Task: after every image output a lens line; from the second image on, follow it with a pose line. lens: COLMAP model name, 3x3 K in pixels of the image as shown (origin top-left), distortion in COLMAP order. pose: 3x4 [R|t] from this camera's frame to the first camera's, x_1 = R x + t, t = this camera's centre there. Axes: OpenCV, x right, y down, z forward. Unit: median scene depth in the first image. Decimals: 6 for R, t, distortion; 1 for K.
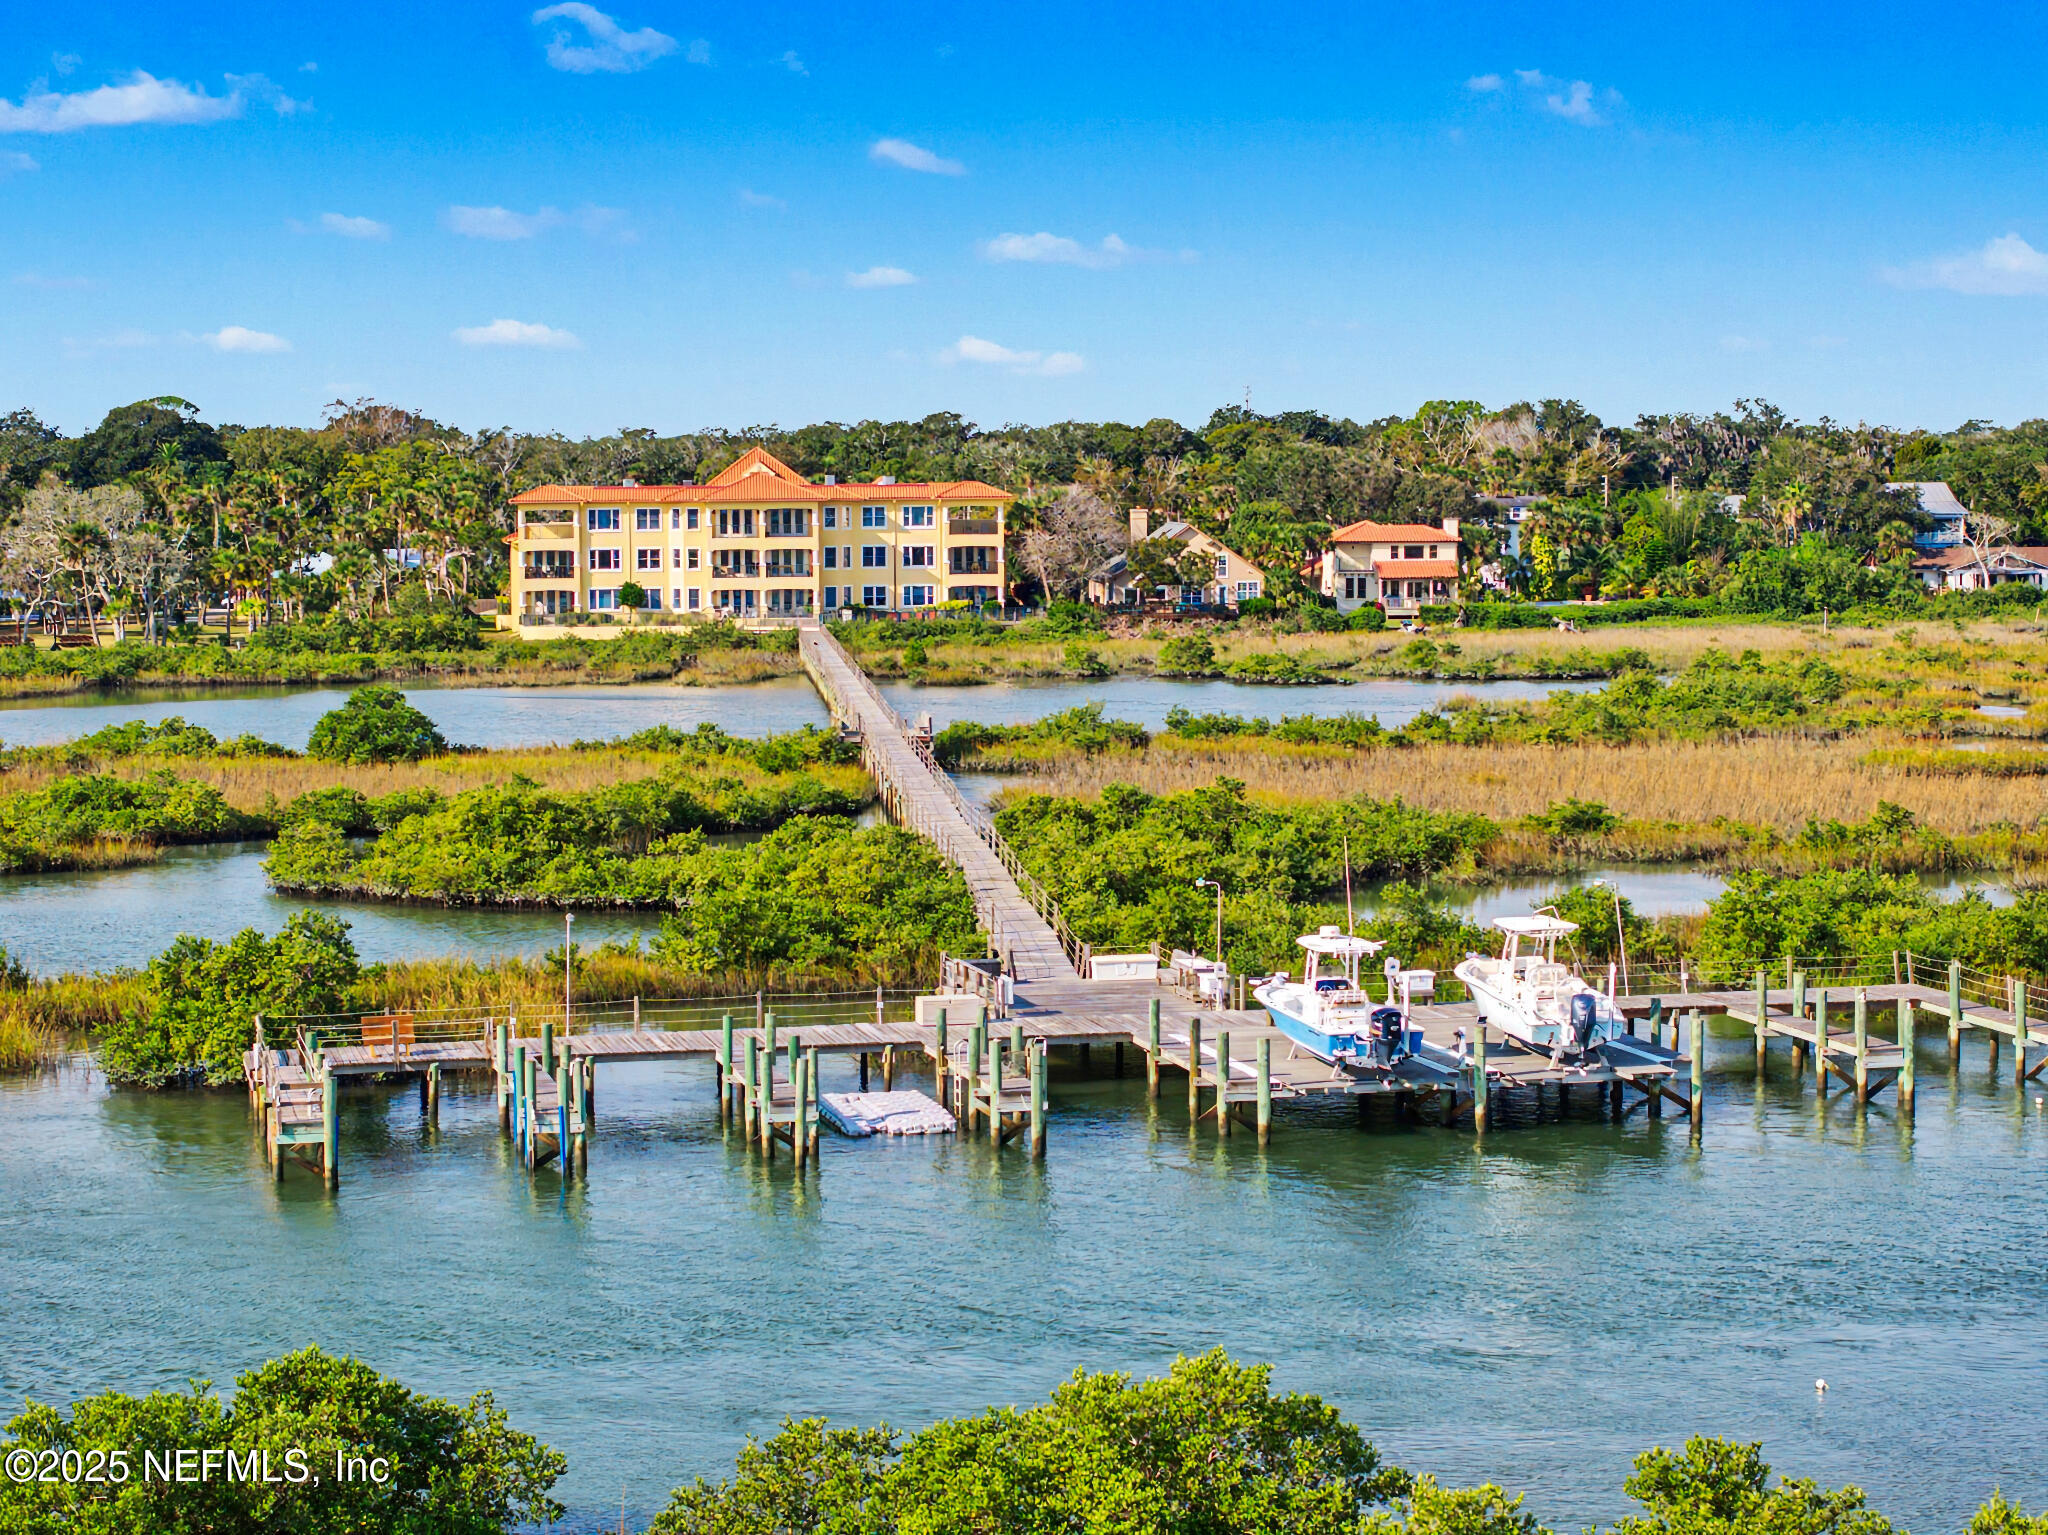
lens RADIAL K [[4076.1, 0, 1020.3], [0, 4076.1, 773.4], [0, 0, 1]] dist [-0.144482, 0.000000]
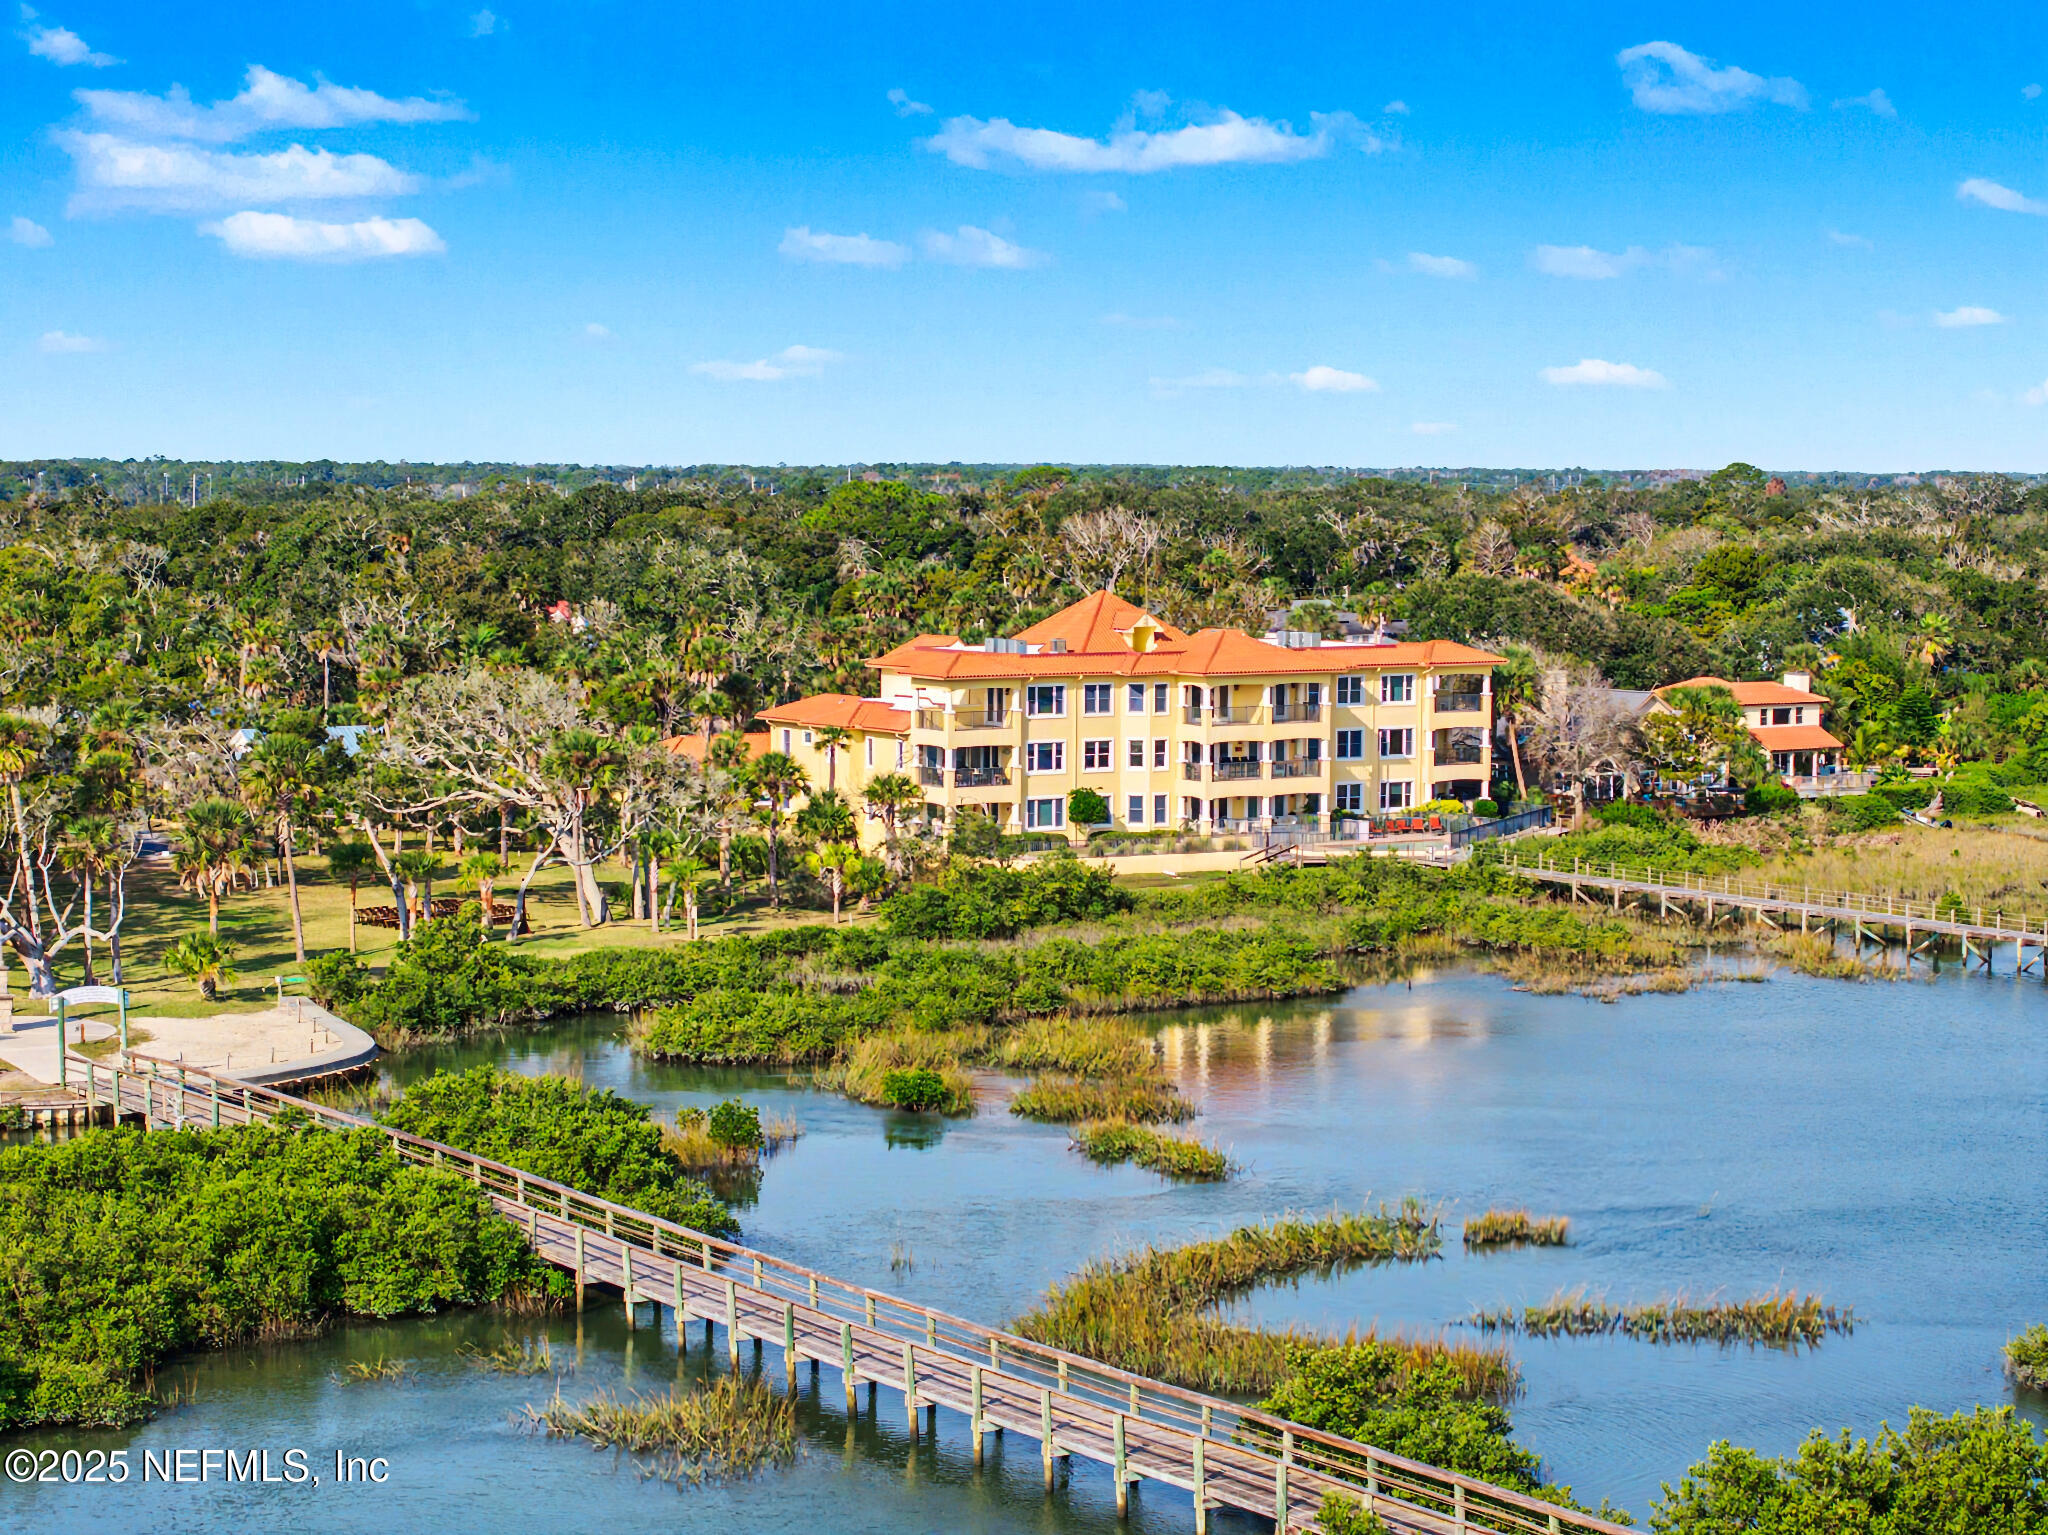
lens RADIAL K [[4076.1, 0, 1022.7], [0, 4076.1, 767.8], [0, 0, 1]] dist [-0.144482, 0.000000]
pose [[0.877463, -0.023806, 0.479053, -0.442951], [0.026464, 0.999649, 0.001203, -0.051567], [-0.478914, 0.011622, 0.877785, 0.382618]]
